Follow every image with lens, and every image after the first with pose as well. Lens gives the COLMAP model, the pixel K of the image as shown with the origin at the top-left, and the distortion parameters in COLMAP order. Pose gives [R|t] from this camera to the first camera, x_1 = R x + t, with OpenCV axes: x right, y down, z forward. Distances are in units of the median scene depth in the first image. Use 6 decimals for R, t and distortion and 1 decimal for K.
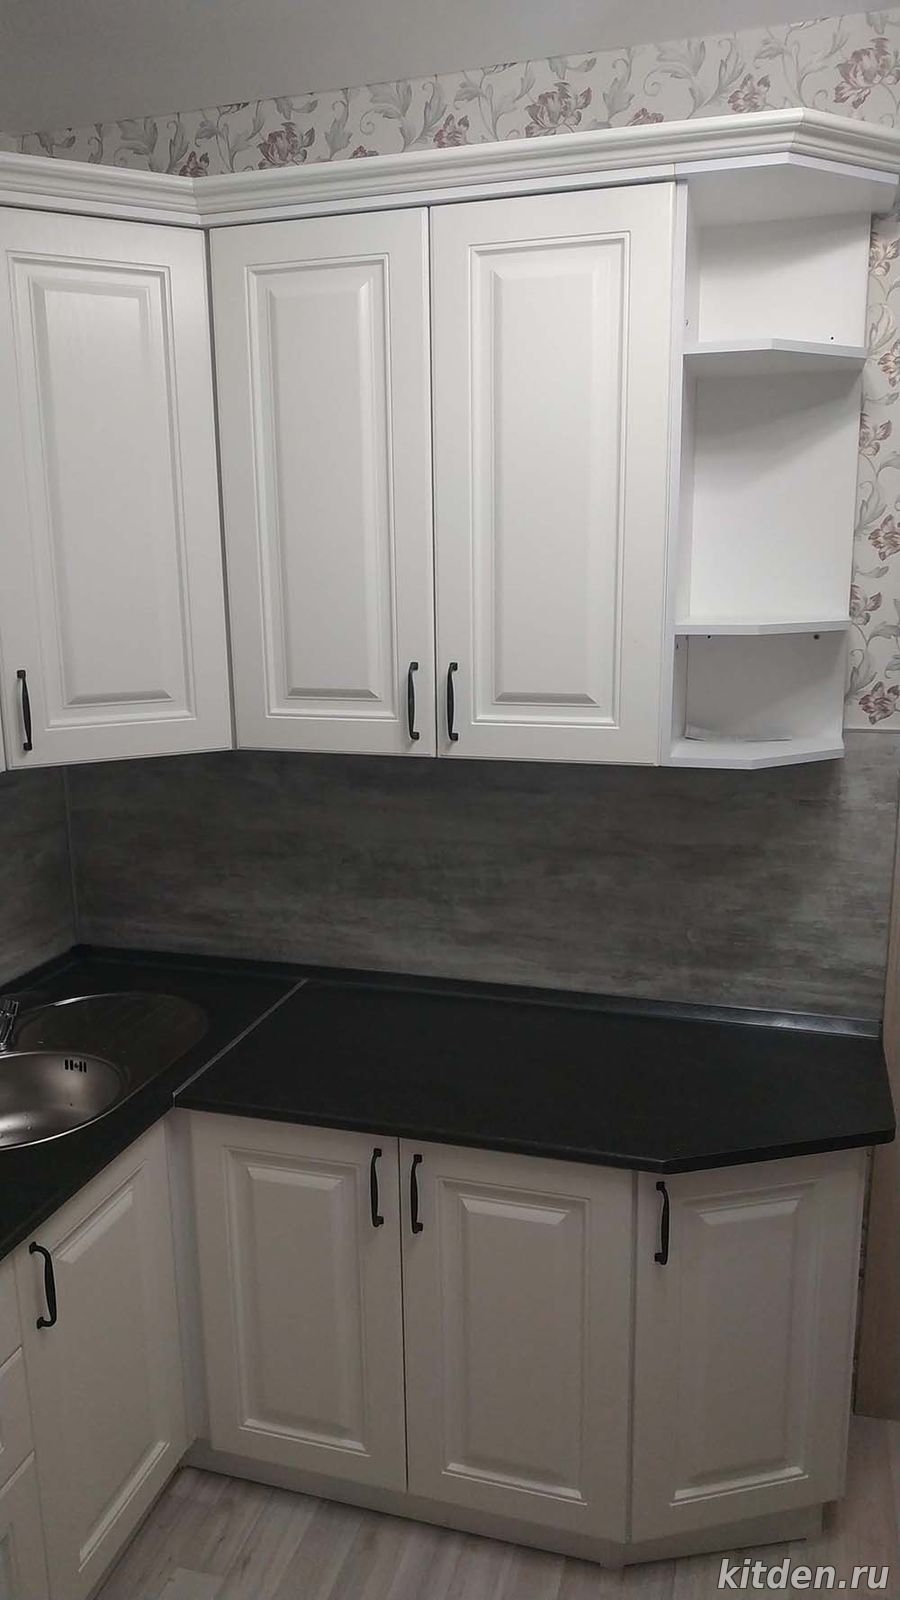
lens RADIAL K [[1111.5, 0, 450.0], [0, 1111.5, 800.0], [0, 0, 1]] dist [0.074694, -0.095825]
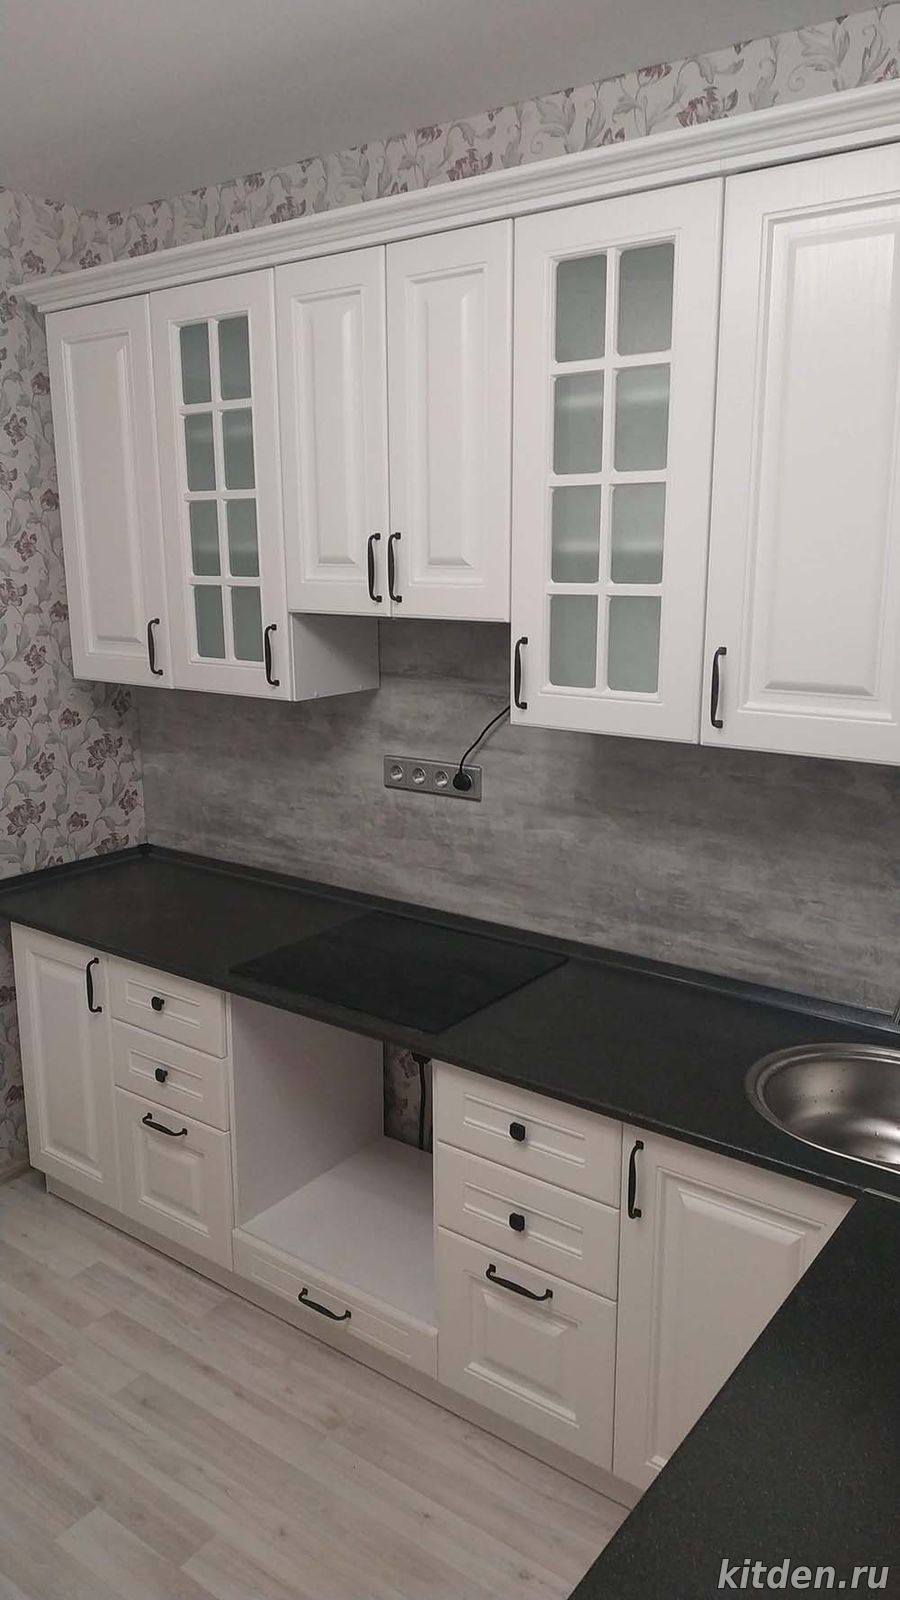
lens RADIAL K [[1162.0, 0, 450.8], [0, 1162.0, 787.6], [0, 0, 1]] dist [0.050224, -0.058333]
pose [[0.939524, 0.082655, -0.332359, 0.393445], [-0.083332, 0.996447, 0.012242, 0.018492], [0.332190, 0.016194, 0.943074, -0.122887]]
